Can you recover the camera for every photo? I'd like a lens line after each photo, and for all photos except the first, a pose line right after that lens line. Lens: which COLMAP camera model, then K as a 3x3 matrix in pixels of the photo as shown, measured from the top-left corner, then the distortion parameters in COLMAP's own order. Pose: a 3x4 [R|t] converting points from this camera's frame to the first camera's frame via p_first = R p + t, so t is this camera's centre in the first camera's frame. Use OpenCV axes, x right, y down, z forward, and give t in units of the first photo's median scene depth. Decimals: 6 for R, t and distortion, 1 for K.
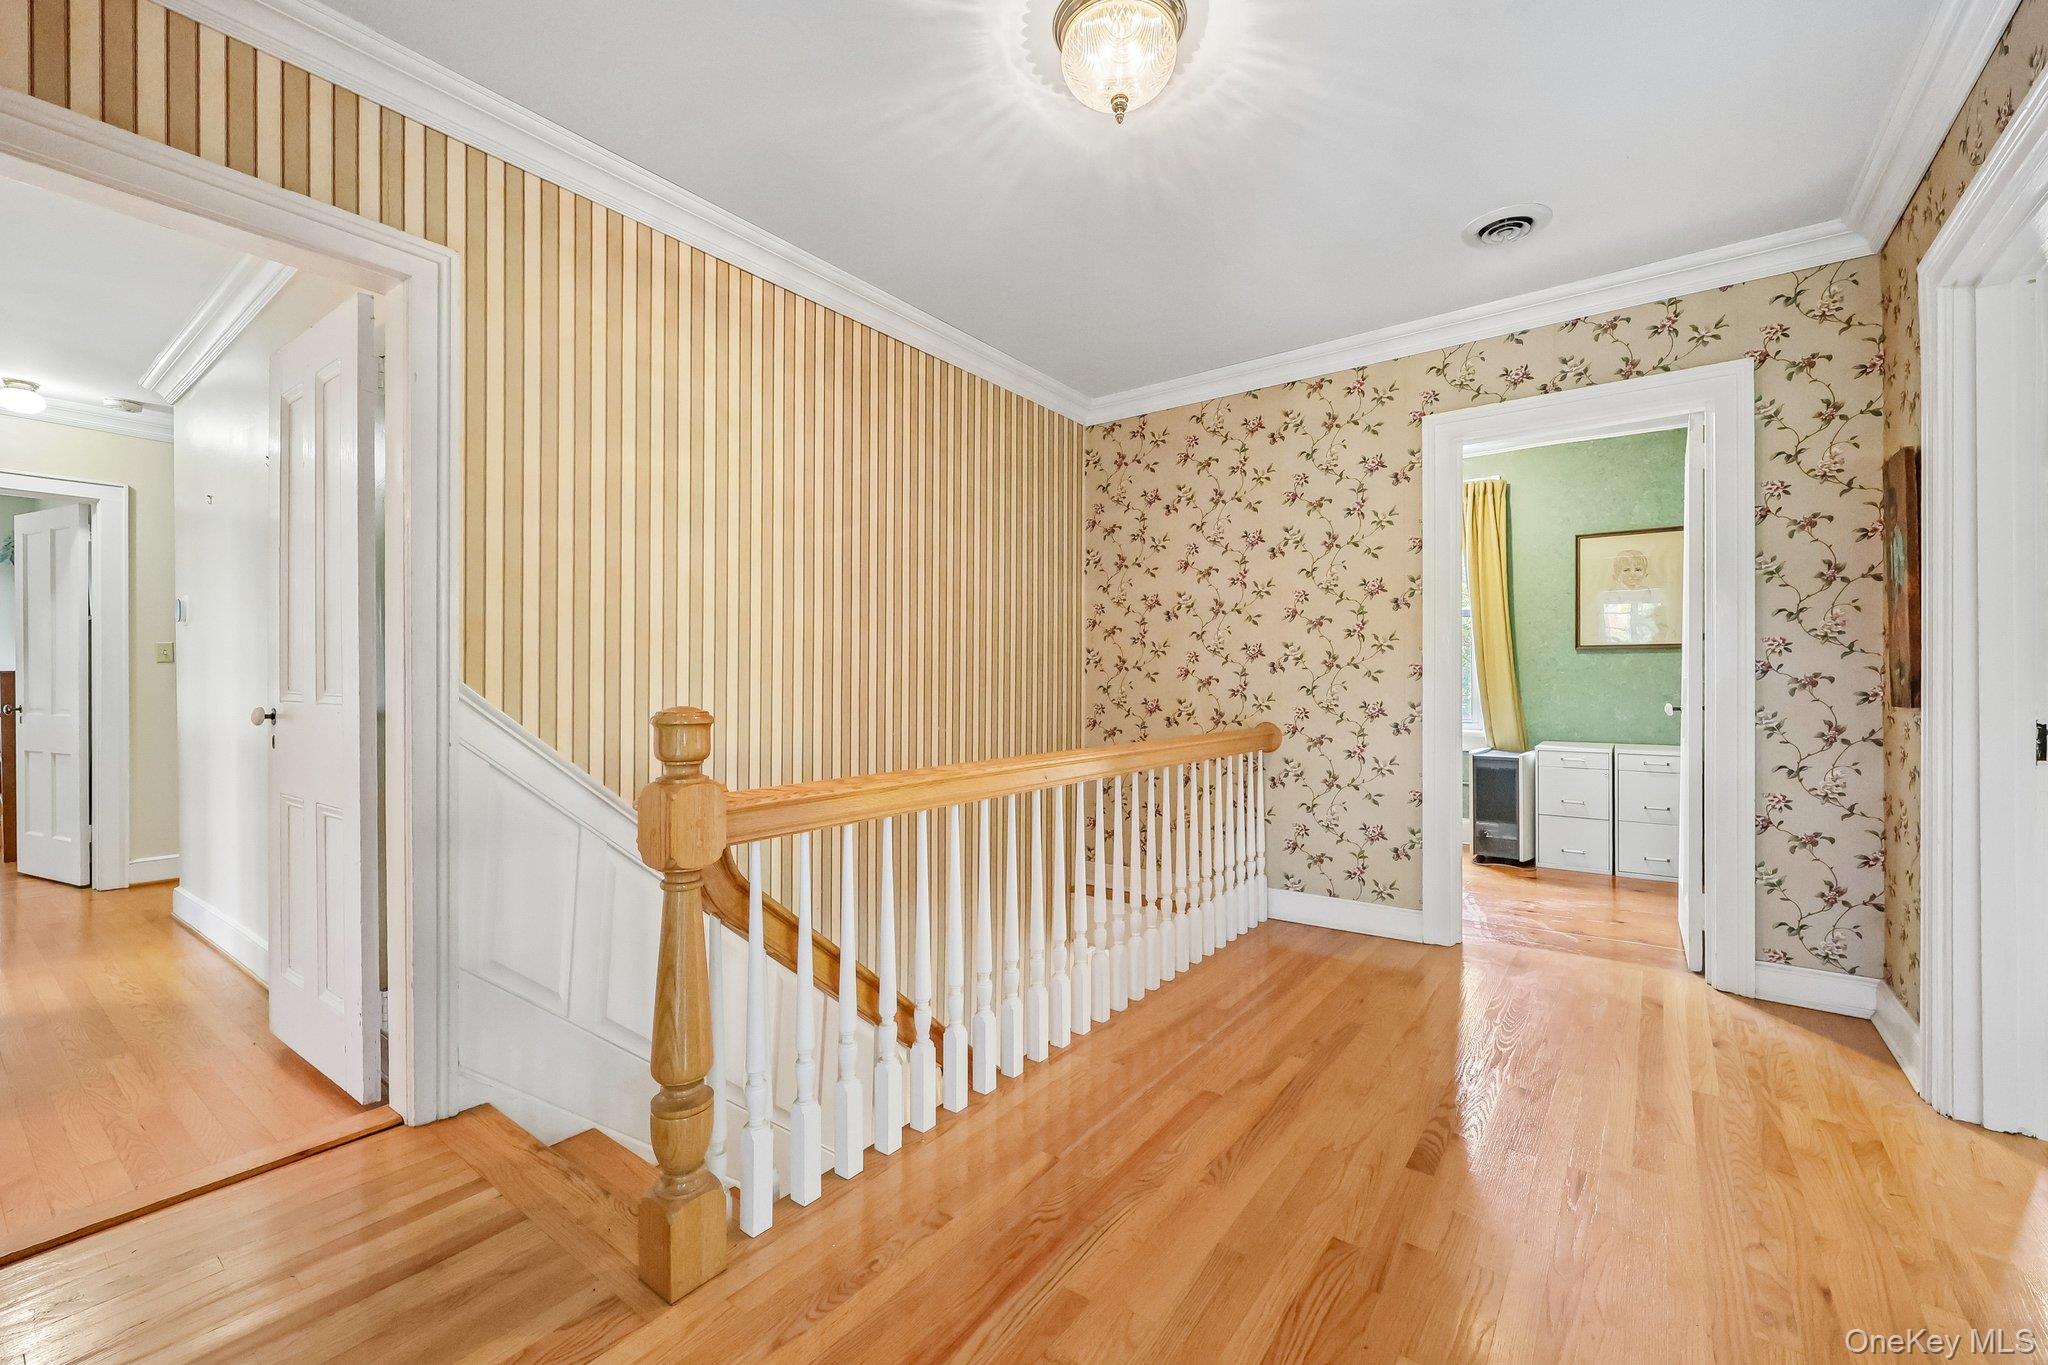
lens RADIAL K [[840.3, 0, 1019.3], [0, 840.3, 683.0], [0, 0, 1]] dist [0.000480, 0.001075]
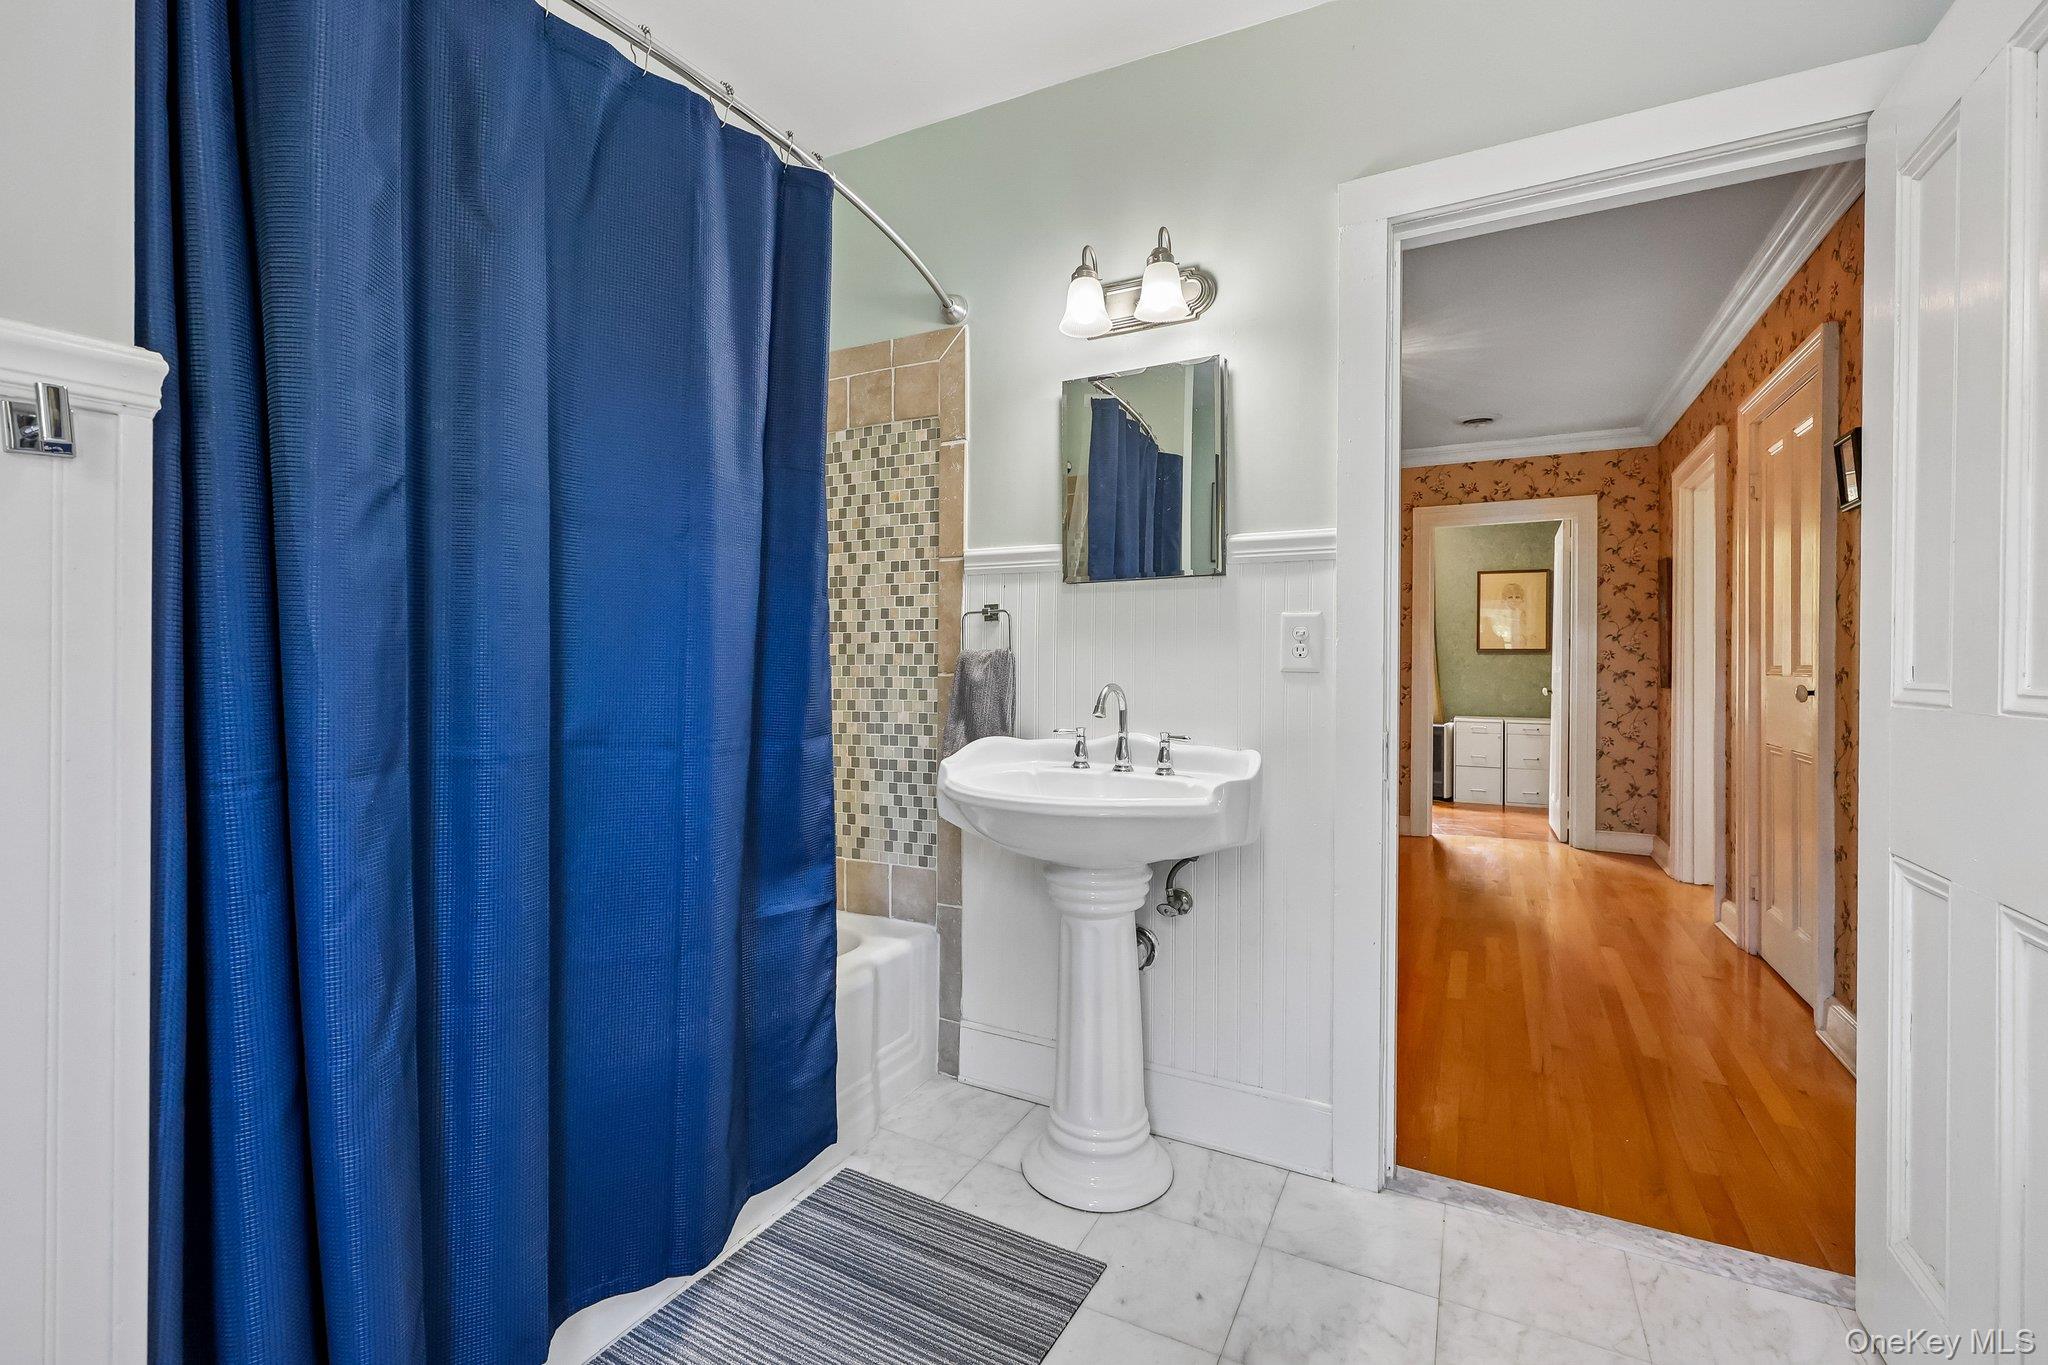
lens RADIAL K [[874.4, 0, 1032.0], [0, 874.4, 674.4], [0, 0, 1]] dist [-0.001767, -0.000113]
pose [[0.986034, 0.005717, 0.166445, -0.637045], [-0.006157, 0.999979, 0.002129, 0.001243], [-0.166429, -0.003124, 0.986048, -0.651842]]
